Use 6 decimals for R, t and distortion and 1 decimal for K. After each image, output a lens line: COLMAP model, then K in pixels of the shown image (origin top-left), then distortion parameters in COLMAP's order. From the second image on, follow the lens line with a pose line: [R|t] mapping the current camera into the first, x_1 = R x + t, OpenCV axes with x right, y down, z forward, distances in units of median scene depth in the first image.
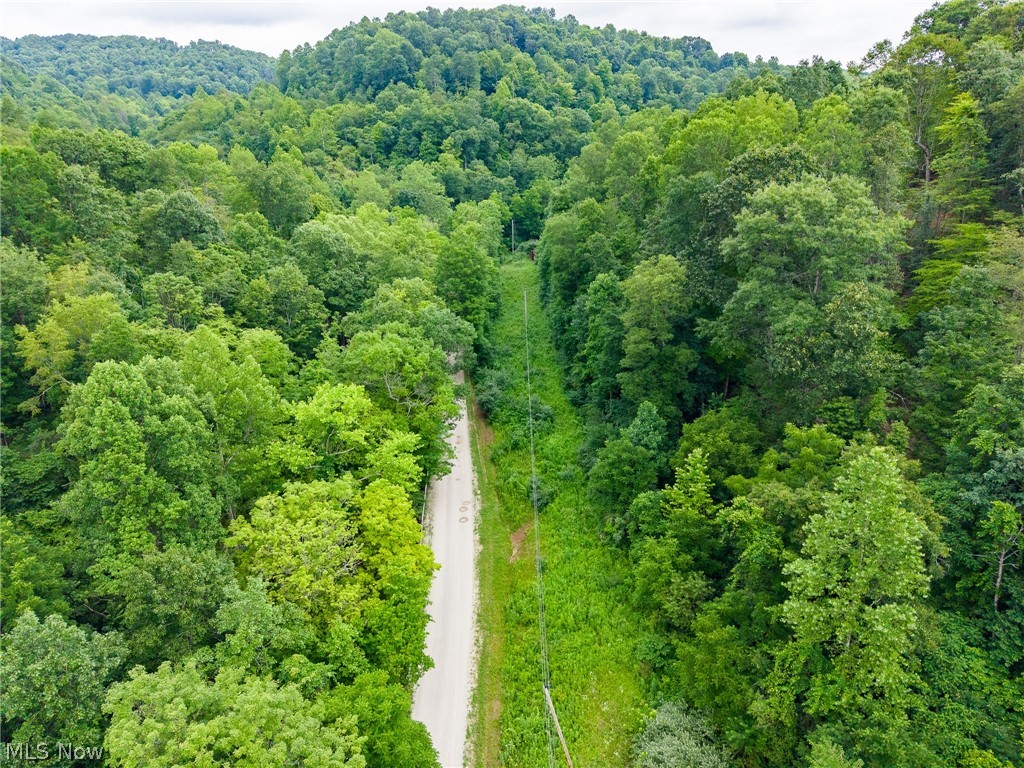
lens RADIAL K [[680.2, 0, 514.7], [0, 680.2, 382.1], [0, 0, 1]] dist [0.027804, -0.032953]
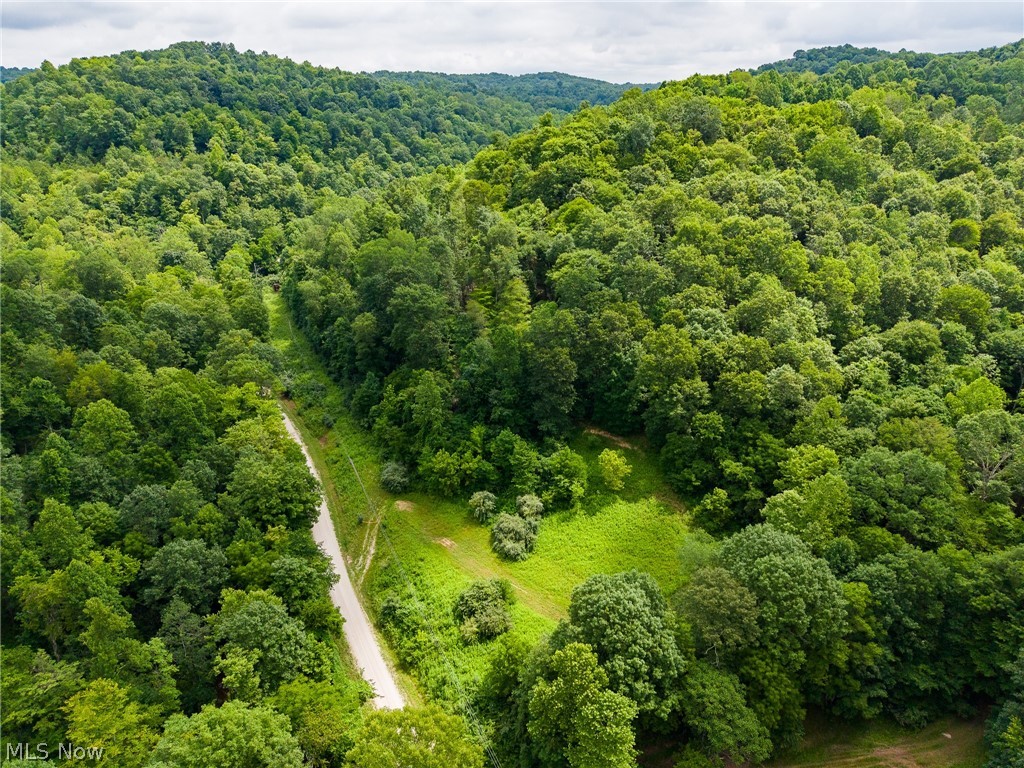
lens RADIAL K [[680.2, 0, 514.2], [0, 680.2, 379.3], [0, 0, 1]] dist [0.027804, -0.032953]
pose [[0.911739, -0.160191, 0.378246, -0.072444], [0.153102, 0.986997, 0.048961, 0.004087], [-0.381171, 0.013270, 0.924409, -0.404545]]
